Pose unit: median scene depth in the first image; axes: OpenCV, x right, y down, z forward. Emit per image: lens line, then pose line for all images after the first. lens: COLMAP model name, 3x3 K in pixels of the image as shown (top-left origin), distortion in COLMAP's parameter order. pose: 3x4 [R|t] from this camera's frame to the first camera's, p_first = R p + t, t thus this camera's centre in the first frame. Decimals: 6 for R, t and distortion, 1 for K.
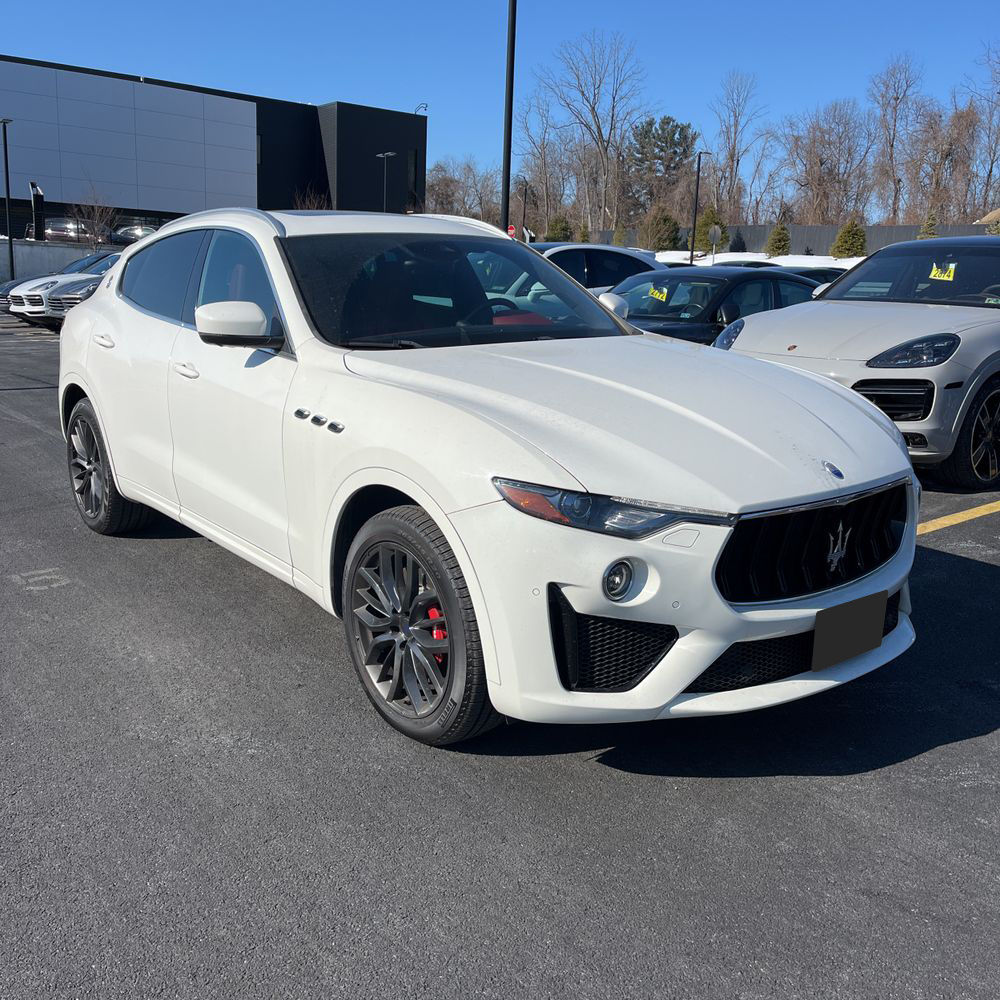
lens RADIAL K [[1038.1, 0, 501.1], [0, 1038.1, 512.9], [0, 0, 1]] dist [0.051702, -0.026692]
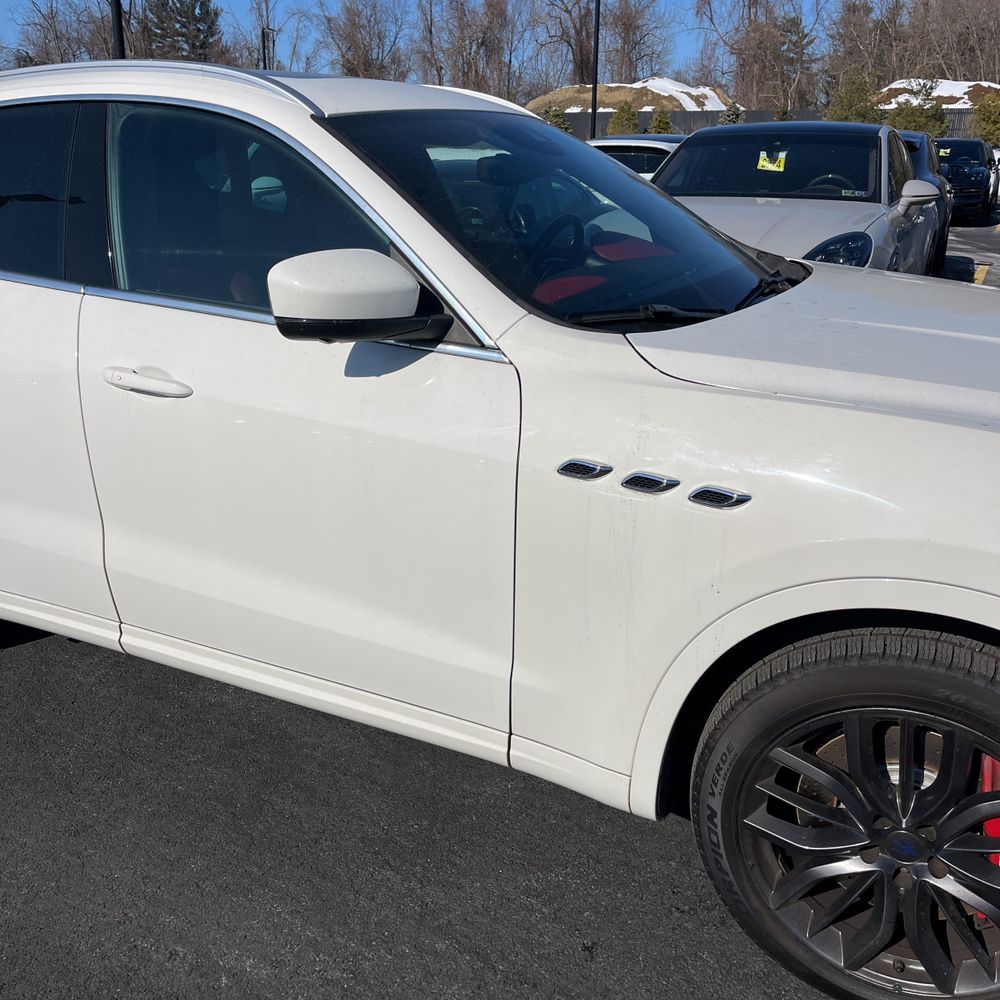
lens RADIAL K [[1021.7, 0, 500.0], [0, 1021.7, 500.0], [0, 0, 1]] dist [0.045566, -0.051841]
pose [[0.900719, -0.150805, 0.407385, -0.207725], [0.112632, 0.986811, 0.116270, -0.068264], [-0.419546, -0.058842, 0.905825, 0.264743]]
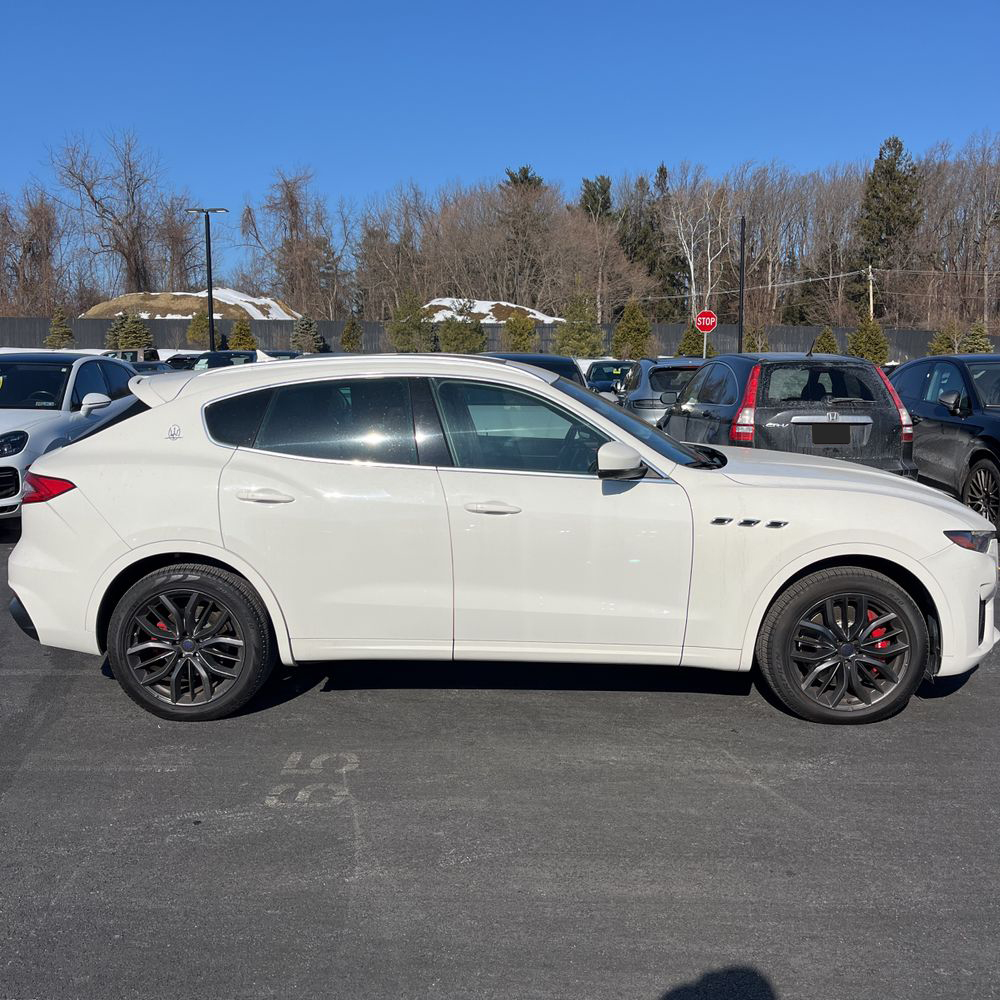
lens RADIAL K [[1065.2, 0, 502.4], [0, 1065.2, 499.6], [0, 0, 1]] dist [0.013819, -0.013858]
pose [[0.617020, -0.119707, 0.777789, -0.670309], [0.188588, 0.982055, 0.001539, -0.083754], [-0.764016, 0.145732, 0.628523, 0.170731]]
